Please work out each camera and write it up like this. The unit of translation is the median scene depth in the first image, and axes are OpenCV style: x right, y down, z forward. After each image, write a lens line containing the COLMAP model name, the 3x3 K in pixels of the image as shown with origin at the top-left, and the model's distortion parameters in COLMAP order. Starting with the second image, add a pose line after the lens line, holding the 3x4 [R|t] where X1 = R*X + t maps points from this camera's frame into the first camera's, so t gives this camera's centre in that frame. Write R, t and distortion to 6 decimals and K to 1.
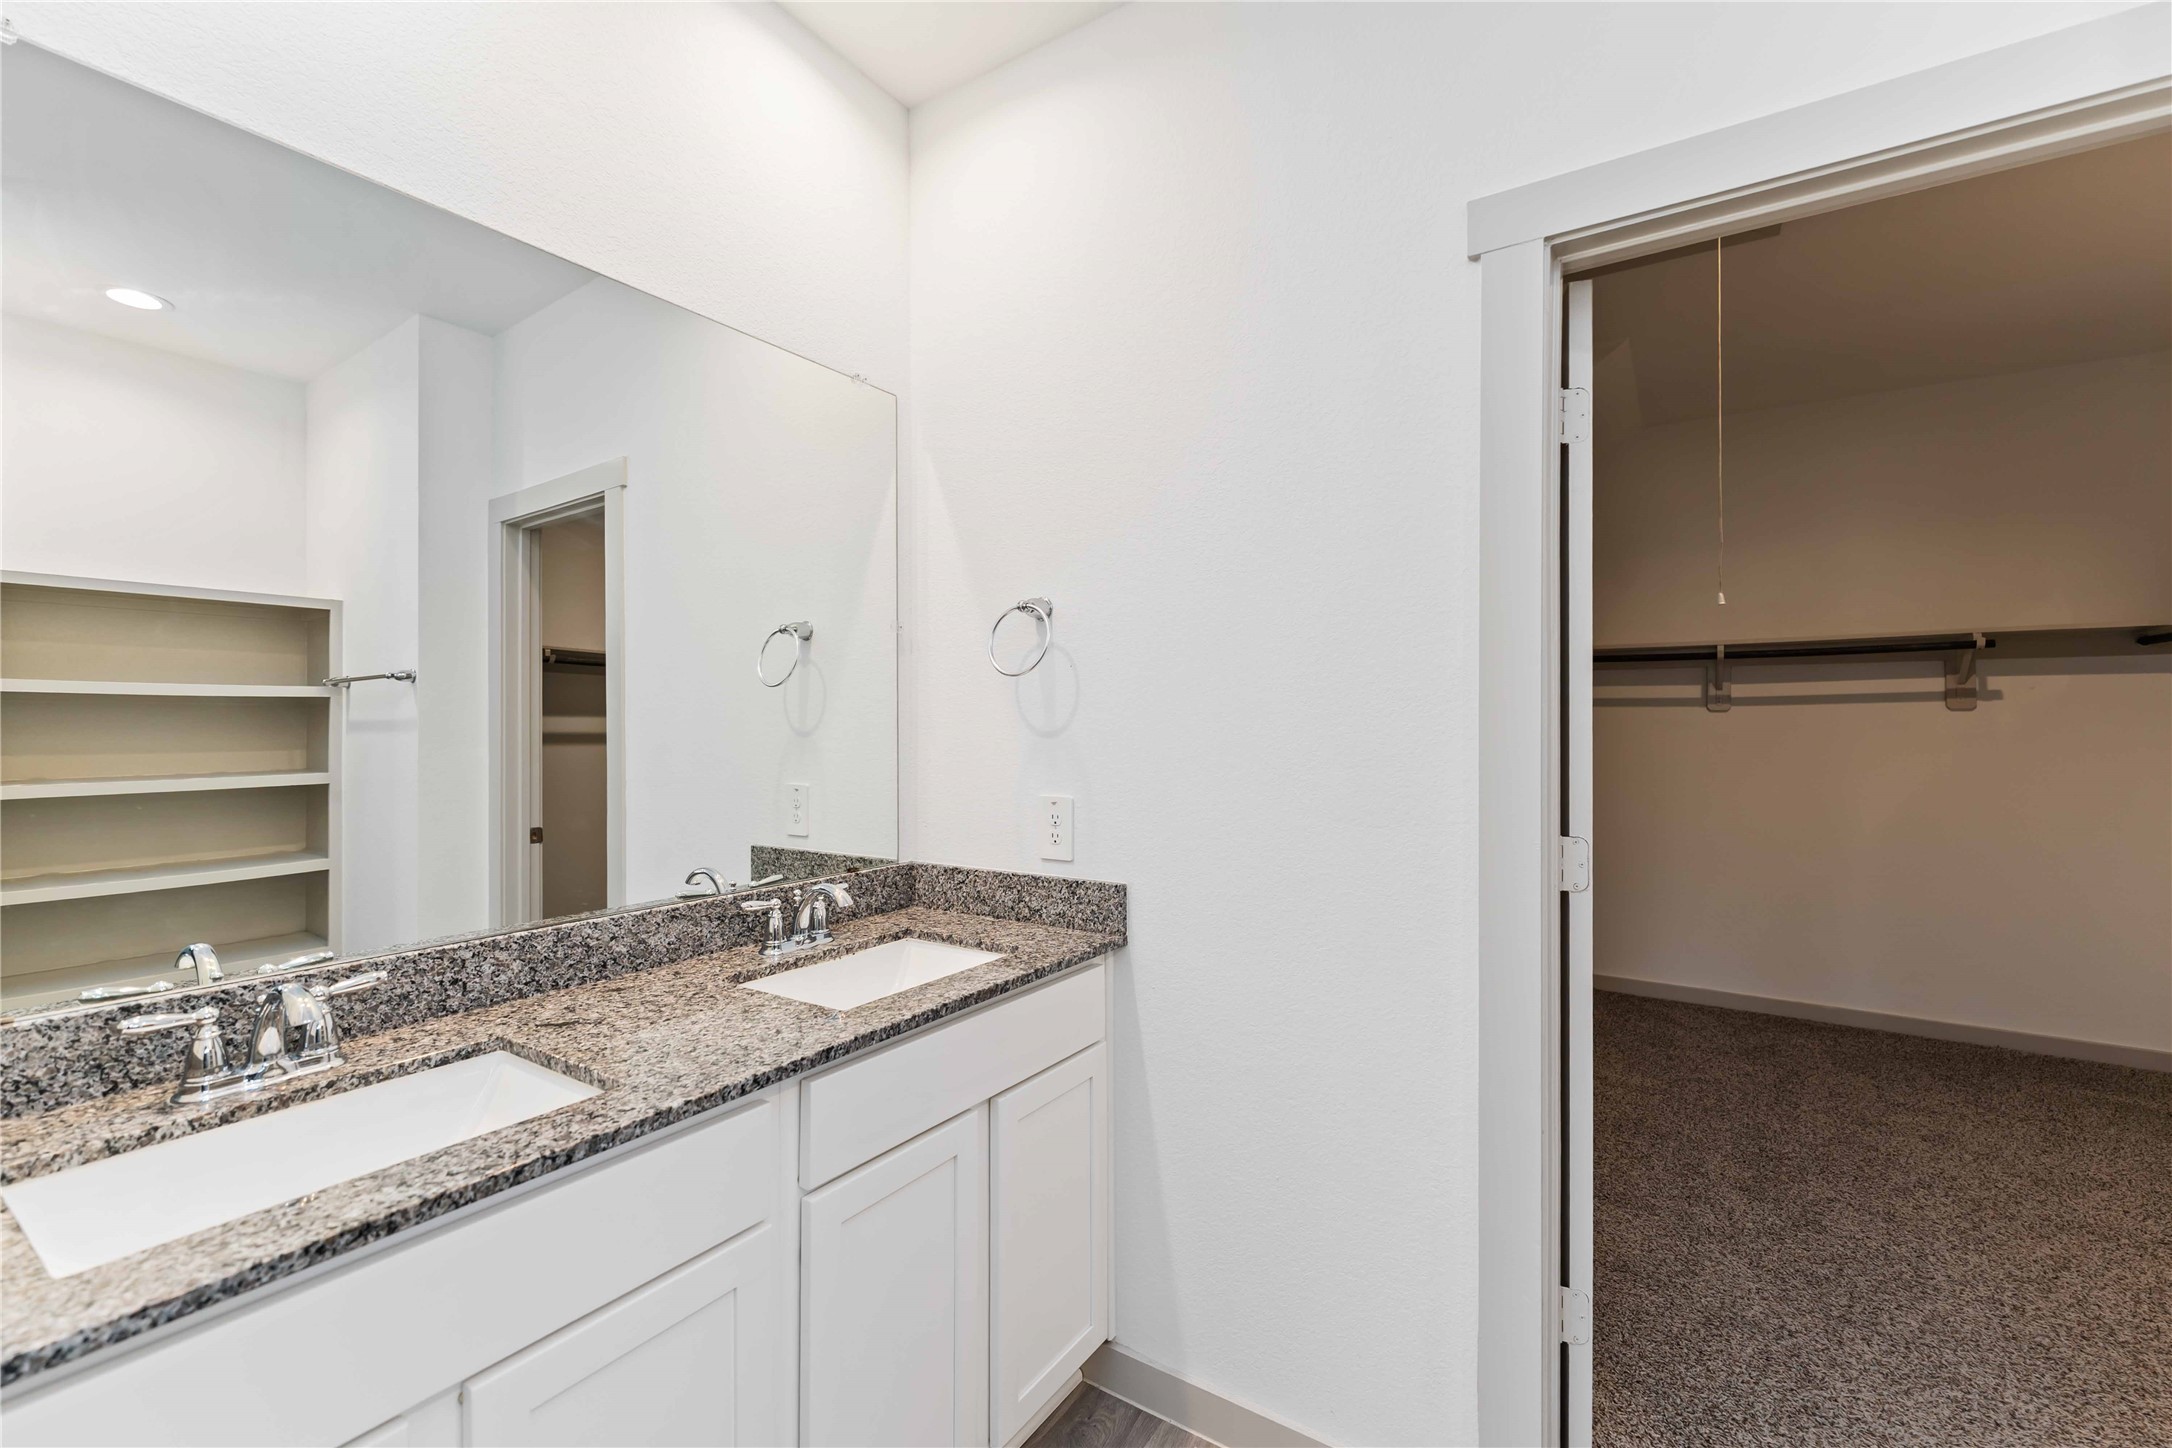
lens RADIAL K [[877.7, 0, 1100.9], [0, 877.7, 717.4], [0, 0, 1]] dist [-0.006160, 0.000433]
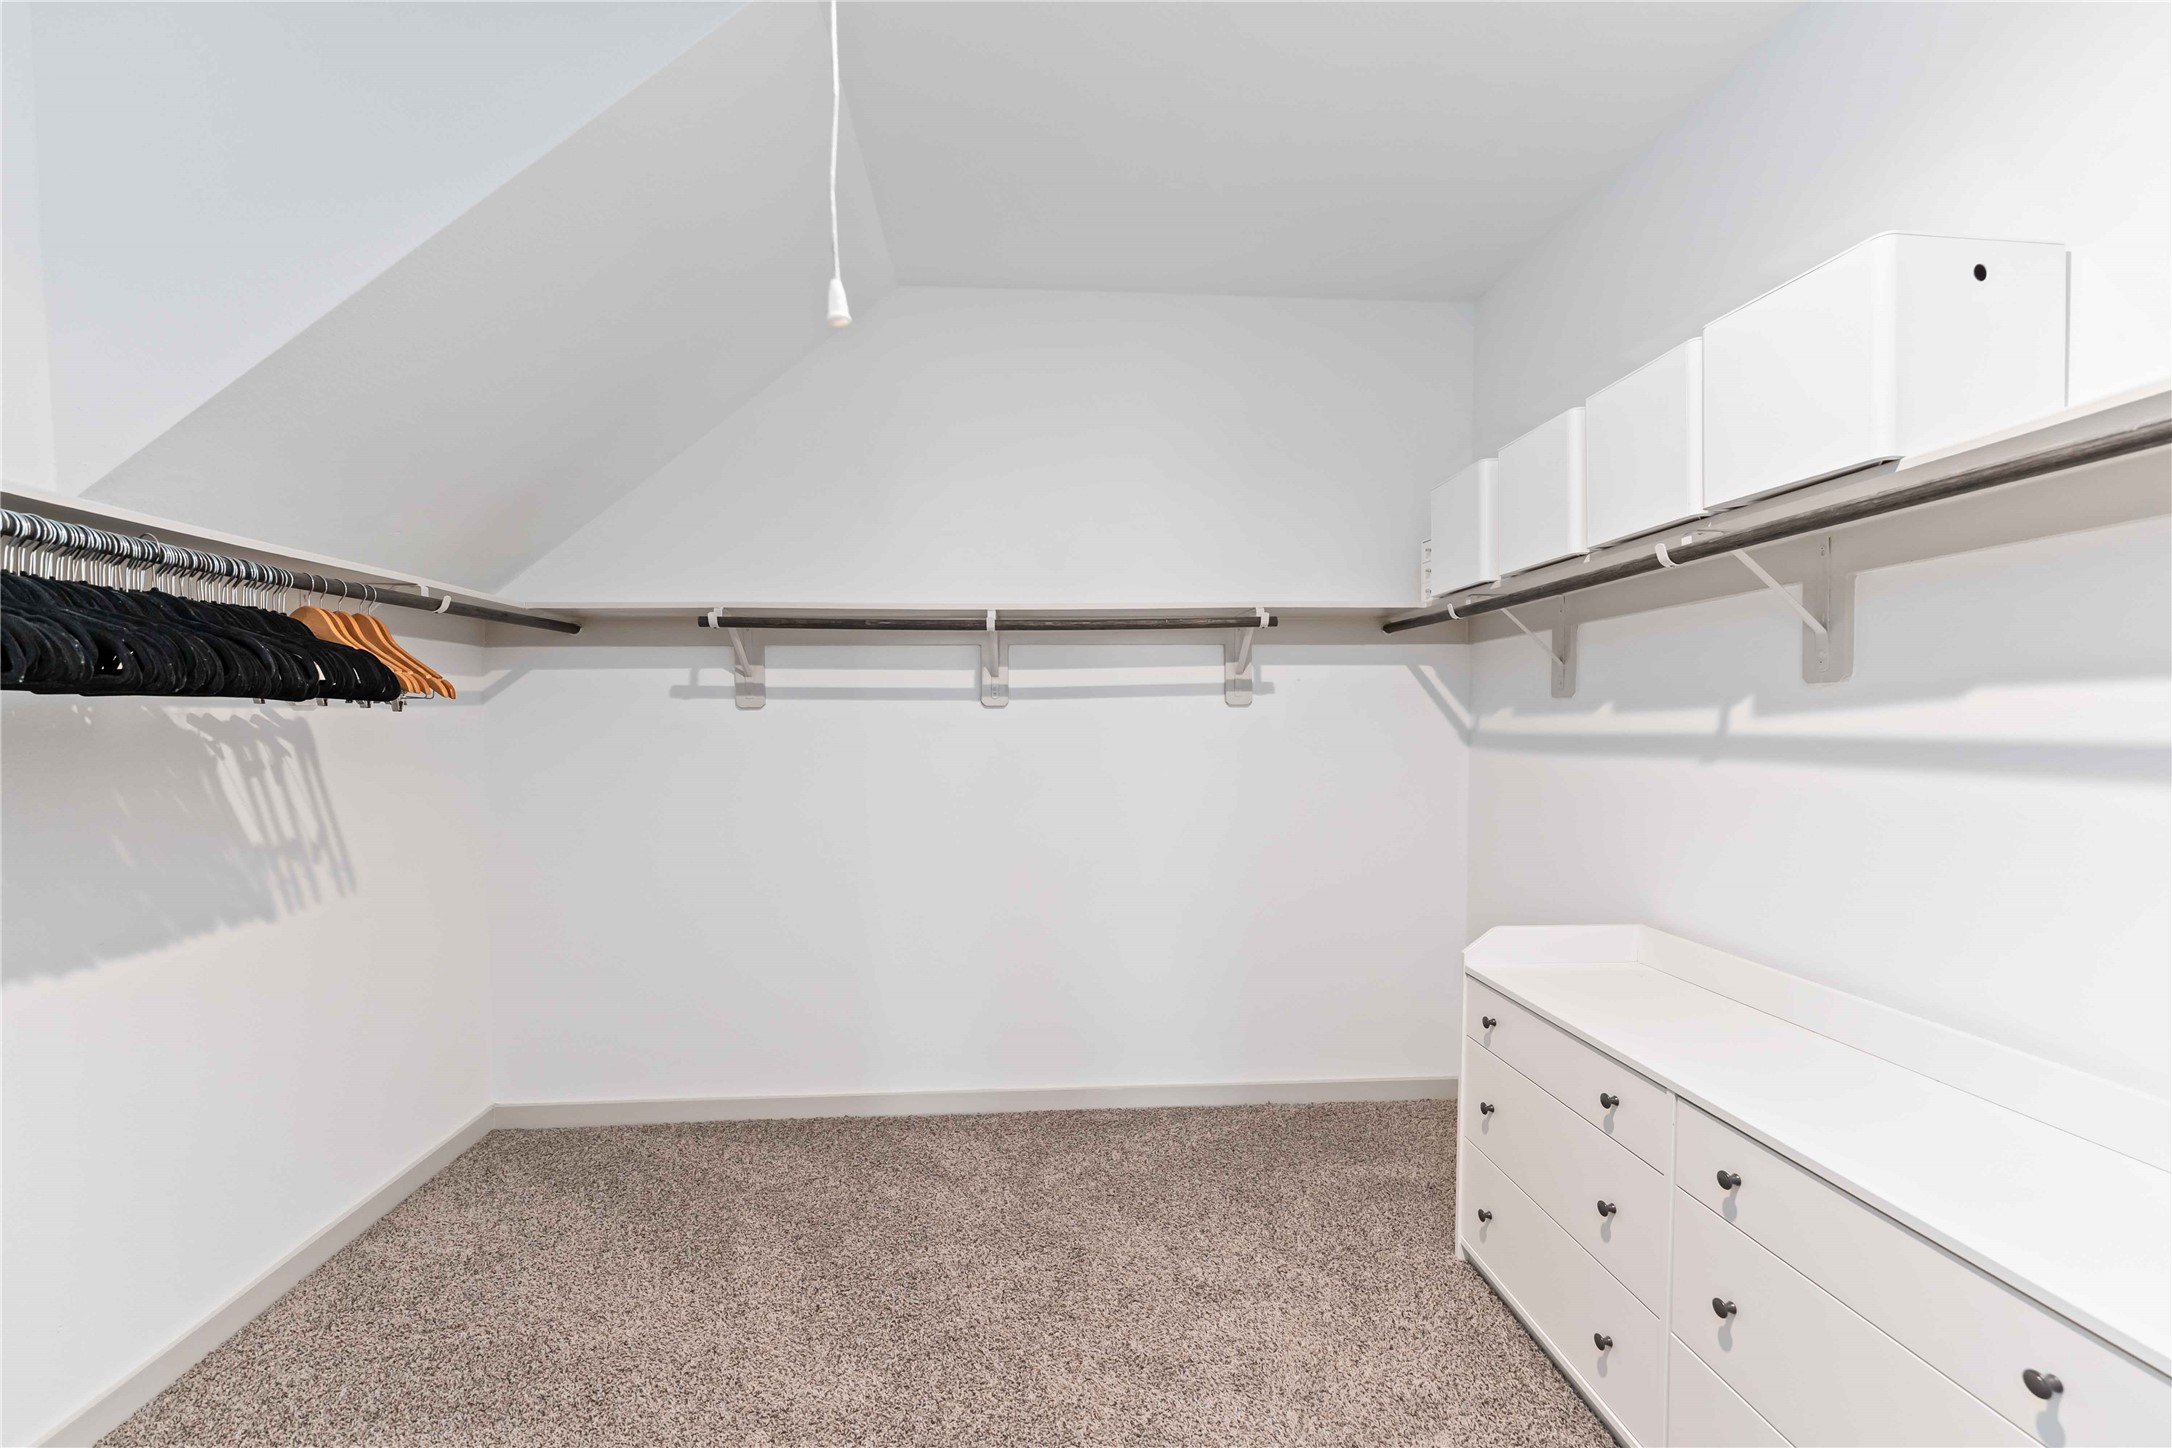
lens RADIAL K [[877.7, 0, 1084.5], [0, 877.7, 721.4], [0, 0, 1]] dist [-0.006160, 0.000433]
pose [[0.784119, -0.008633, 0.620551, 0.363647], [0.001892, 0.999932, 0.011522, -0.003782], [-0.620608, -0.007860, 0.784081, 0.446505]]
